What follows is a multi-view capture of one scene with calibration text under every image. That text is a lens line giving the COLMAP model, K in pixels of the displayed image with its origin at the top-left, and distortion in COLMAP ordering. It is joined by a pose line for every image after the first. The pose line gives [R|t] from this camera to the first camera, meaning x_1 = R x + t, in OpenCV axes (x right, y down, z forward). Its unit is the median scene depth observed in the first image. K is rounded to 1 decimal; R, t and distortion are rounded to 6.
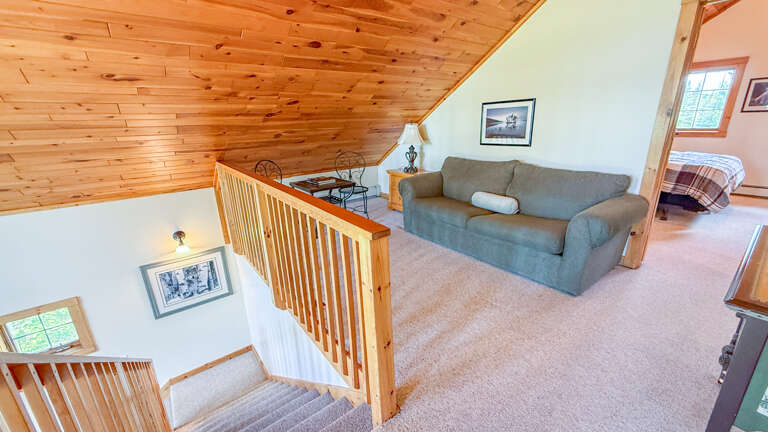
lens RADIAL K [[314.8, 0, 384.0], [0, 314.8, 216.0], [0, 0, 1]] dist [-0.001193, 0.000040]
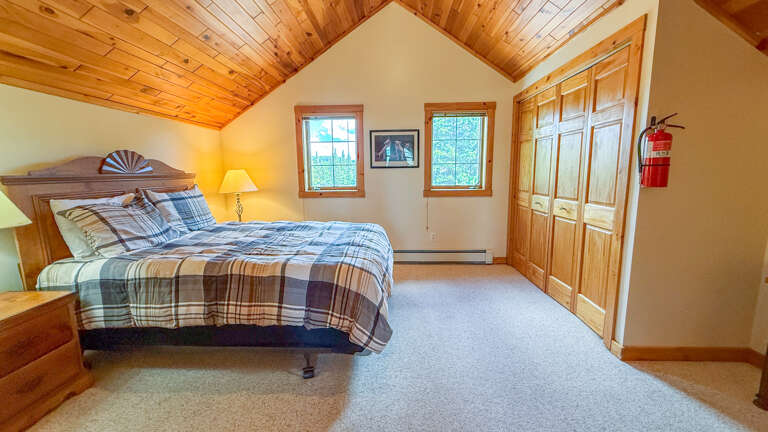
lens RADIAL K [[314.8, 0, 384.0], [0, 314.8, 216.0], [0, 0, 1]] dist [-0.001193, 0.000040]
pose [[0.652034, -0.091341, 0.752668, 0.679352], [0.220431, 0.972673, -0.072918, -0.181389], [-0.725439, 0.213456, 0.654350, 0.597108]]
